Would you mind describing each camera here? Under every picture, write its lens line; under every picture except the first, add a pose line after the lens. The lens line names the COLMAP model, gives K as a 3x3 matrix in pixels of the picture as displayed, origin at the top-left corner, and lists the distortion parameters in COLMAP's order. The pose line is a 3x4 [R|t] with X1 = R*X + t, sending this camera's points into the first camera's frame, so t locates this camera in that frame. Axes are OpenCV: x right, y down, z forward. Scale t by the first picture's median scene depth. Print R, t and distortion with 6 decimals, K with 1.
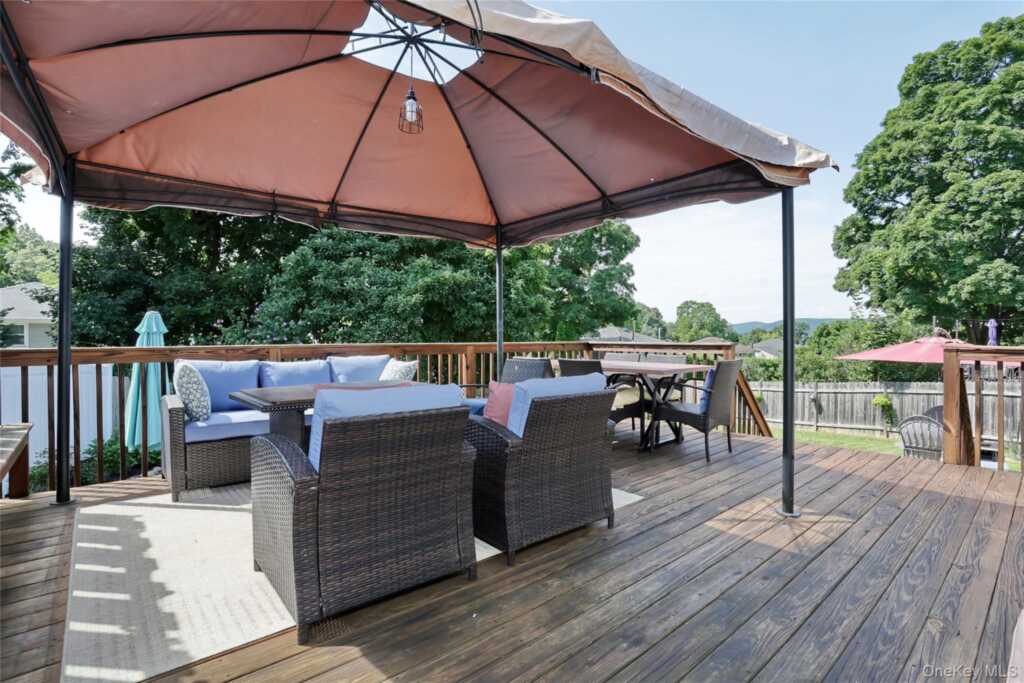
lens RADIAL K [[504.1, 0, 507.7], [0, 504.1, 338.9], [0, 0, 1]] dist [-0.044595, 0.008958]
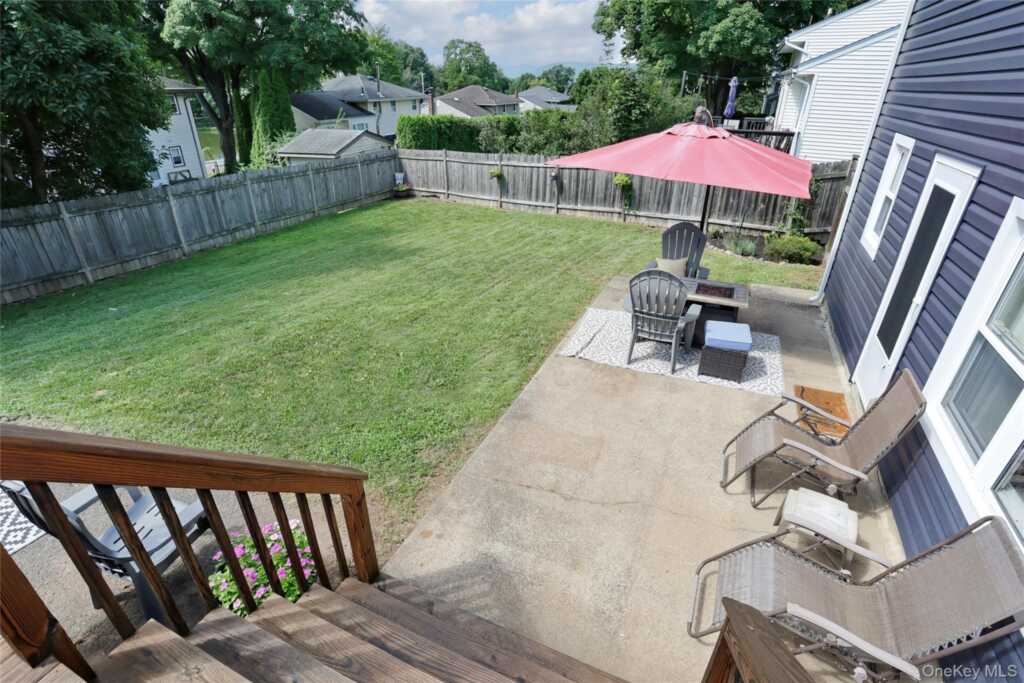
lens RADIAL K [[504.1, 0, 512.0], [0, 504.1, 323.3], [0, 0, 1]] dist [-0.044595, 0.008958]
pose [[0.909186, -0.177570, 0.376629, 0.139873], [-0.003319, 0.901392, 0.432992, -0.017850], [-0.416376, -0.394921, 0.818943, 0.176382]]
